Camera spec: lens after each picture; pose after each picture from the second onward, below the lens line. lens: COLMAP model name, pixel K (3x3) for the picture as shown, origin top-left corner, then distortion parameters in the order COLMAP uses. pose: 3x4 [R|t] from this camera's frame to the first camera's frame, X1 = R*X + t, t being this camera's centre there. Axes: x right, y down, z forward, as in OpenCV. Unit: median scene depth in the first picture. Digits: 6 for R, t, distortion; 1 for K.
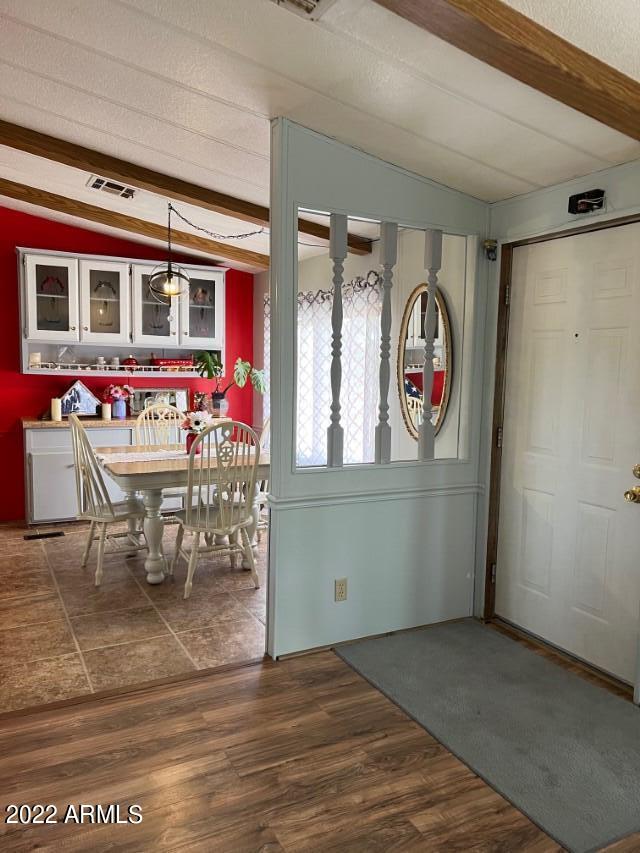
lens RADIAL K [[642.5, 0, 319.5], [0, 642.5, 428.1], [0, 0, 1]] dist [0.058435, -0.067468]
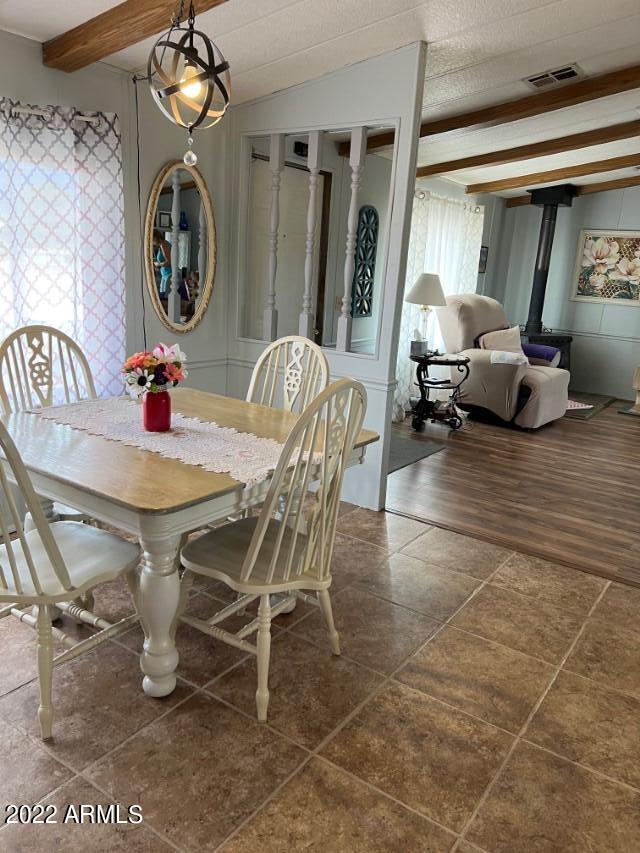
lens RADIAL K [[642.5, 0, 315.8], [0, 642.5, 418.9], [0, 0, 1]] dist [0.058435, -0.067468]
pose [[-0.457596, -0.259451, 0.850465, -0.827902], [0.004972, 0.955720, 0.294236, -0.146631], [-0.889146, 0.138870, -0.436043, 1.314176]]
